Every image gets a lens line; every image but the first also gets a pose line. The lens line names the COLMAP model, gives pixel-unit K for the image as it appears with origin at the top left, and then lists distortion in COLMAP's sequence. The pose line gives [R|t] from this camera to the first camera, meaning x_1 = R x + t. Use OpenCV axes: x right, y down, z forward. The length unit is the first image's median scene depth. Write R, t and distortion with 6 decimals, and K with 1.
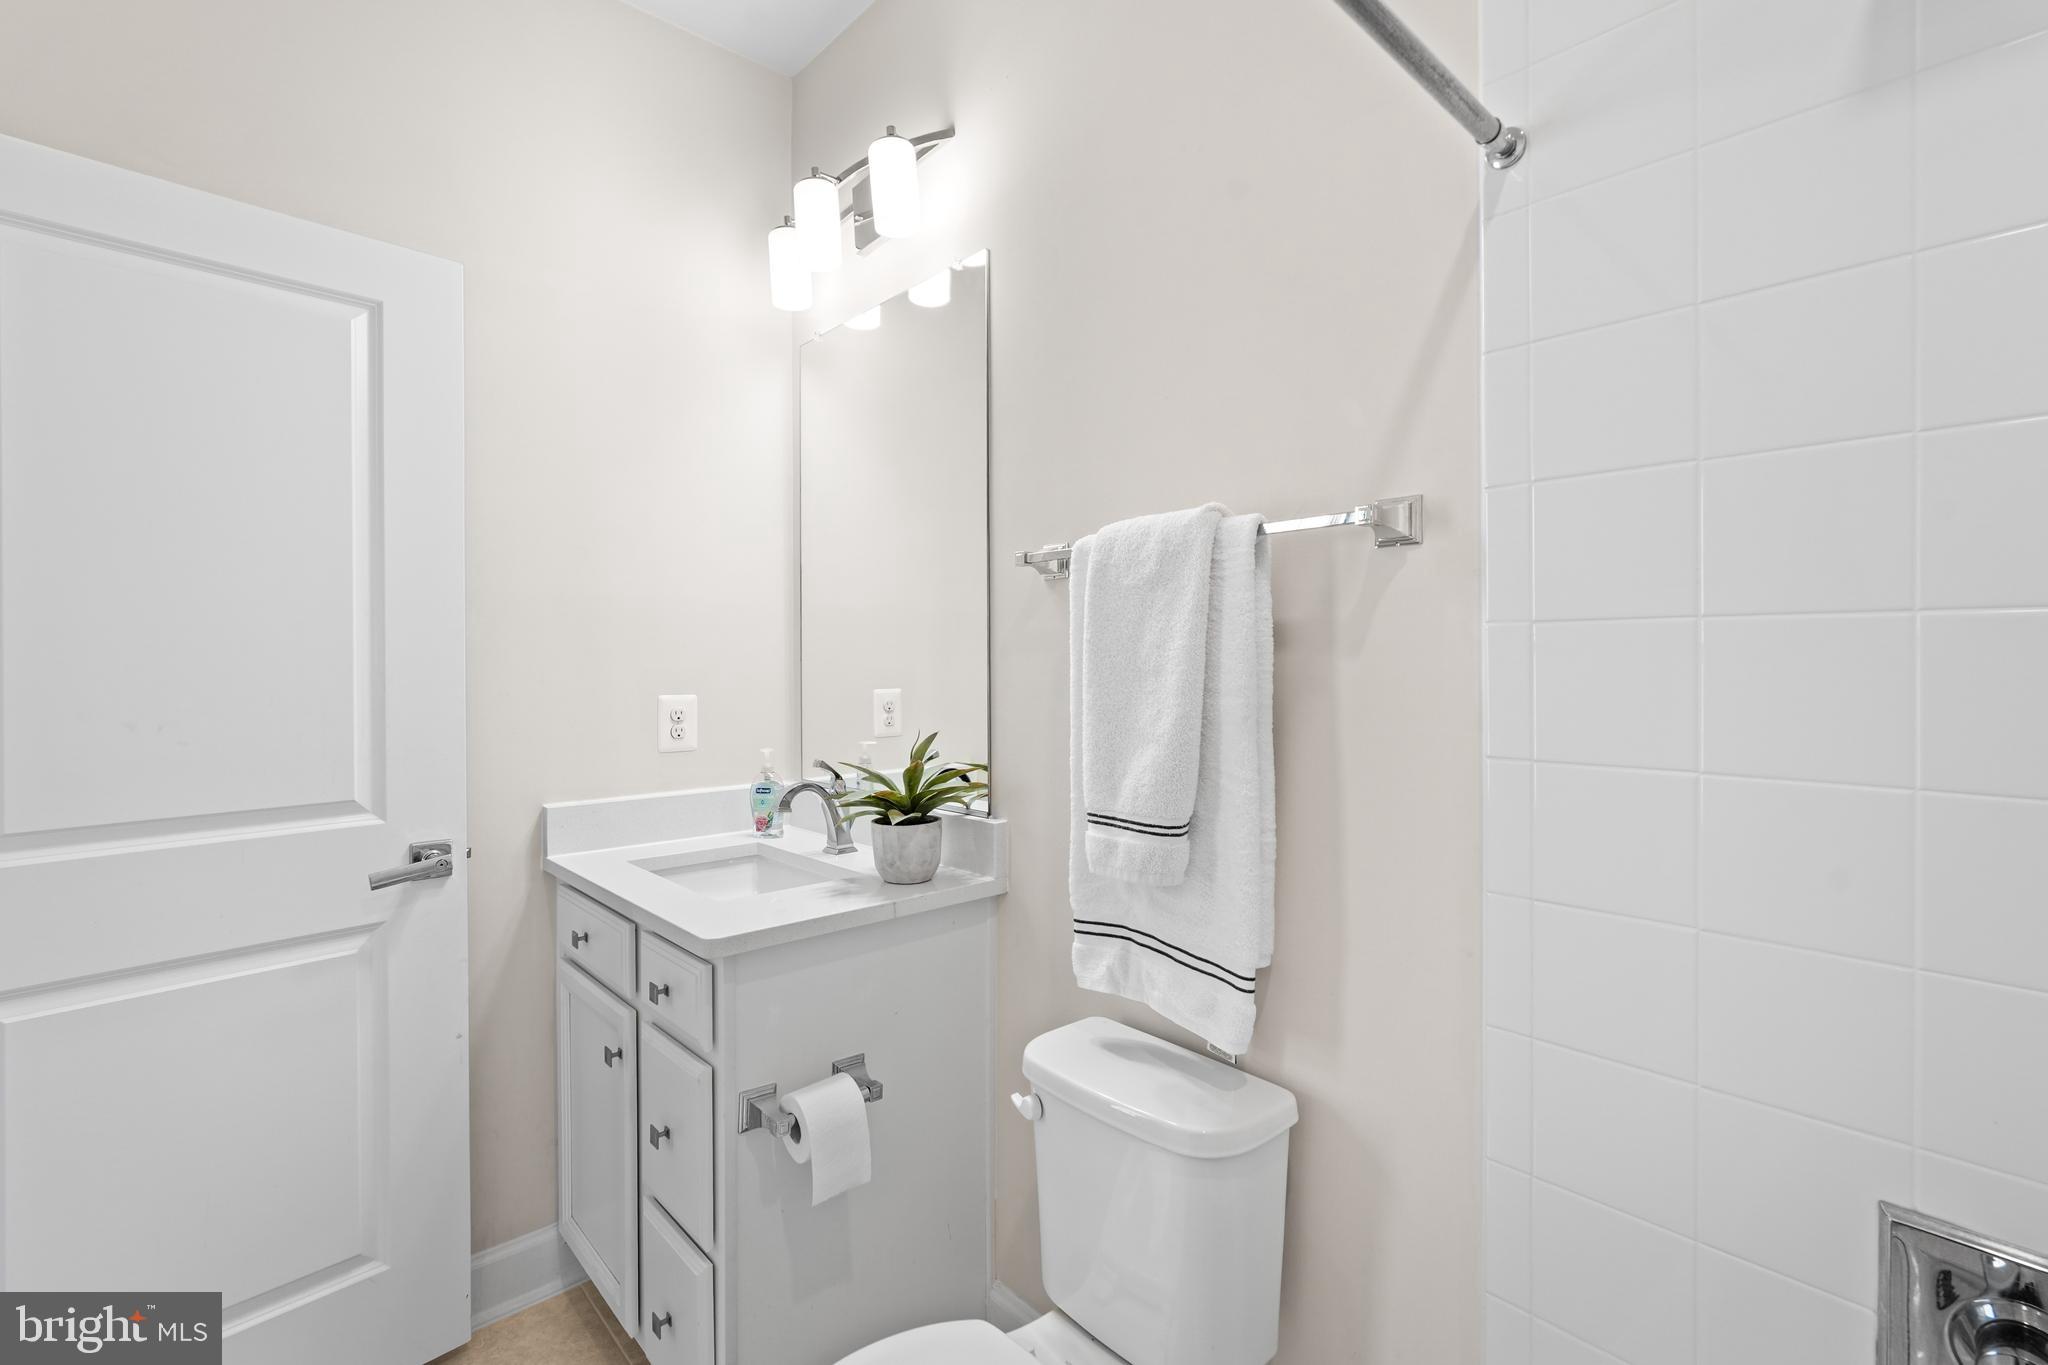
lens RADIAL K [[903.9, 0, 1021.4], [0, 903.9, 682.3], [0, 0, 1]] dist [-0.013543, 0.007650]
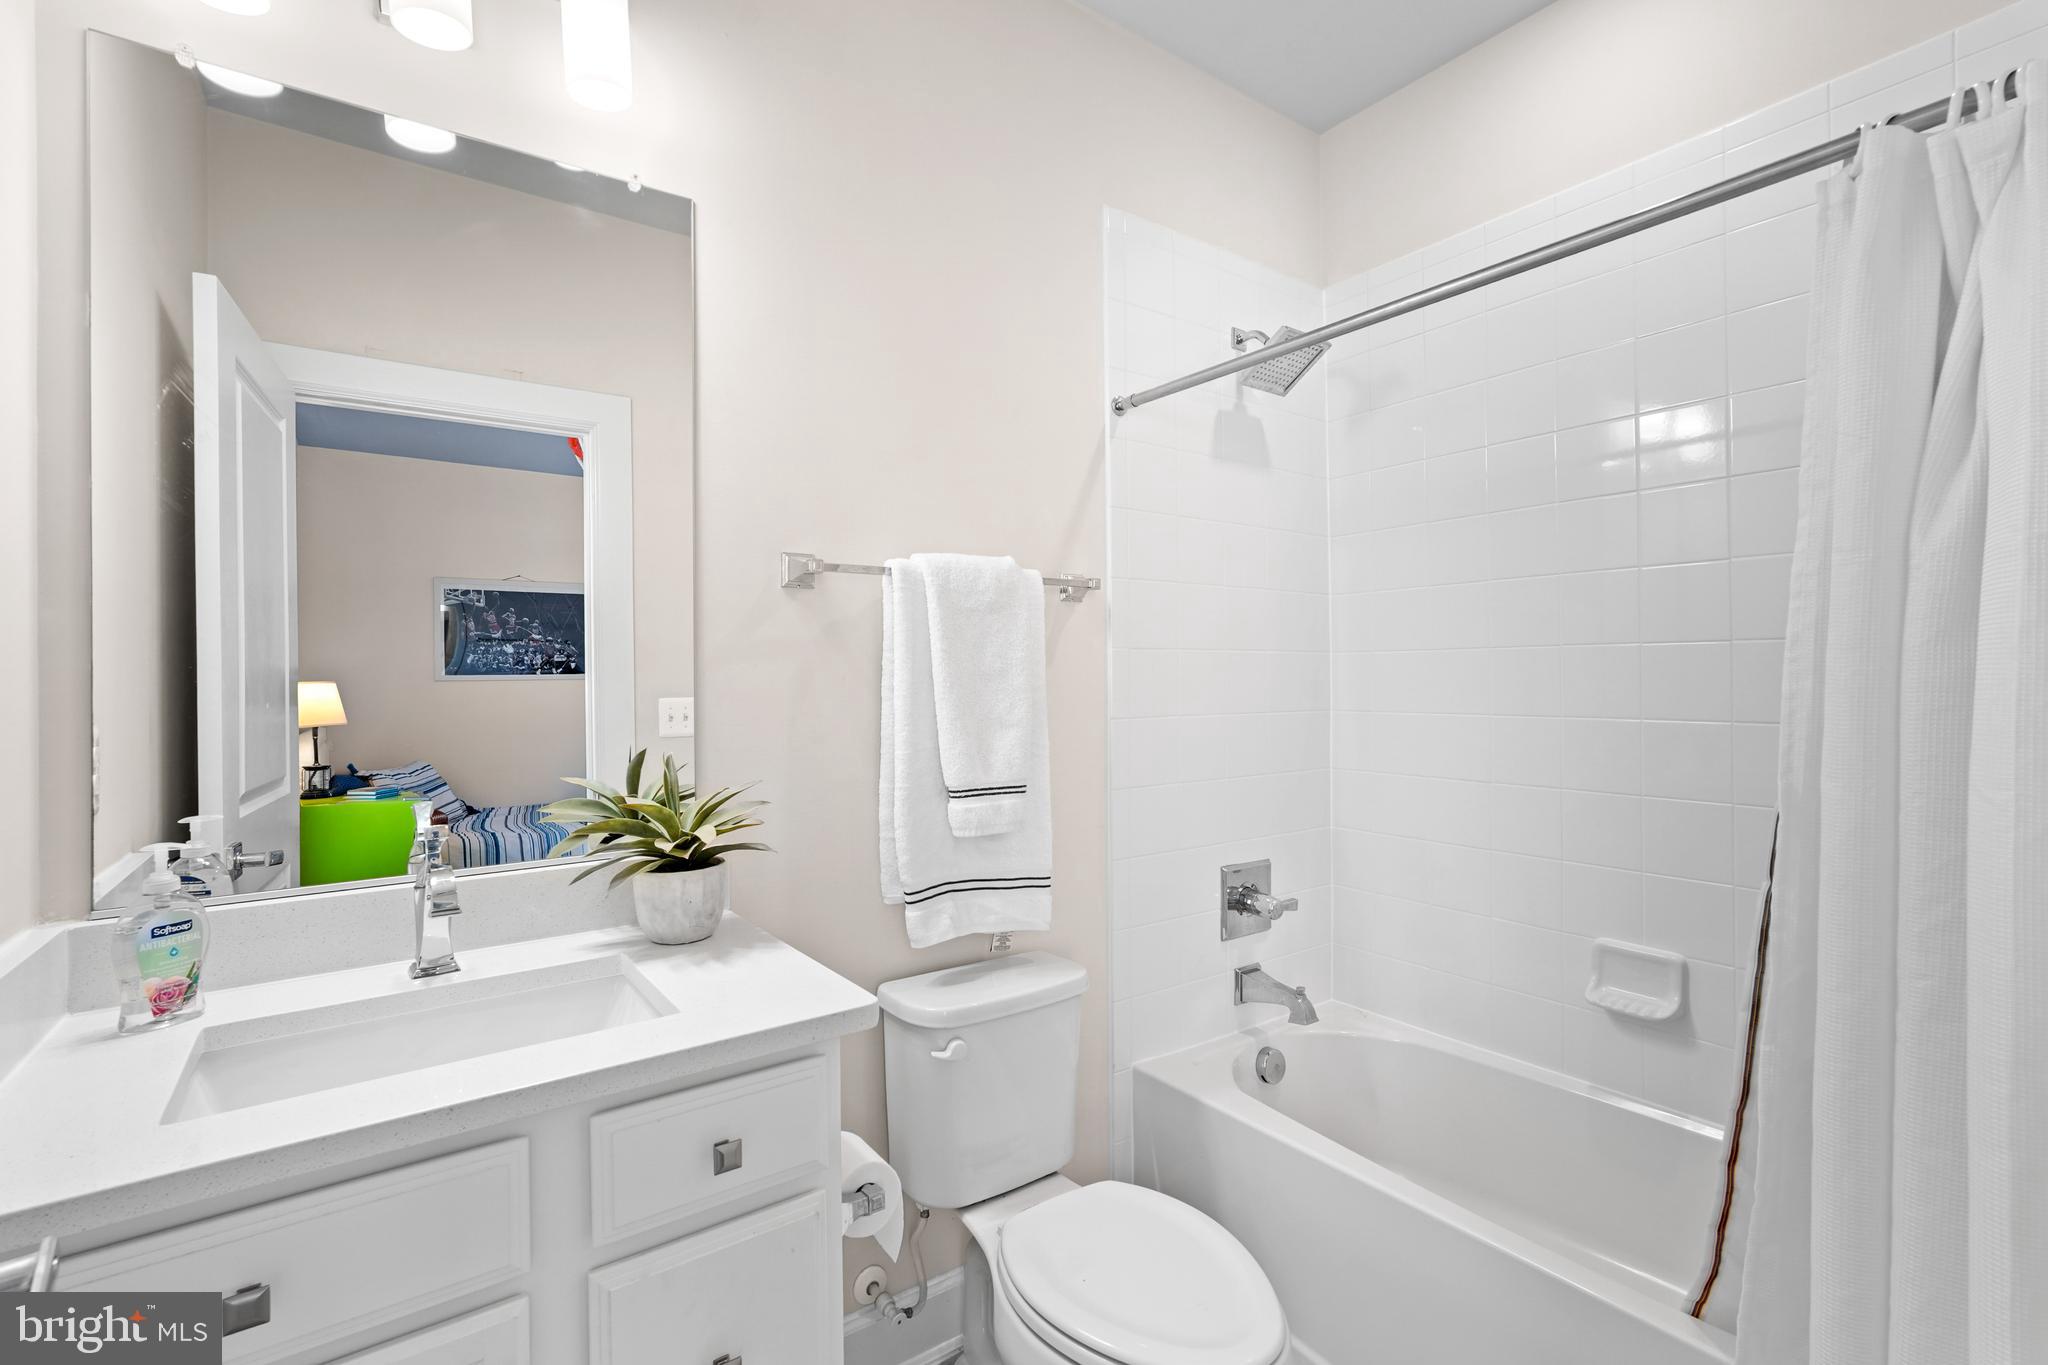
lens RADIAL K [[903.9, 0, 1021.4], [0, 903.9, 682.3], [0, 0, 1]] dist [-0.013543, 0.007650]
pose [[0.132708, 0.000182, 0.991155, -1.169388], [0.021831, 0.999757, -0.003107, 0.004007], [-0.990915, 0.022050, 0.132672, 0.779330]]
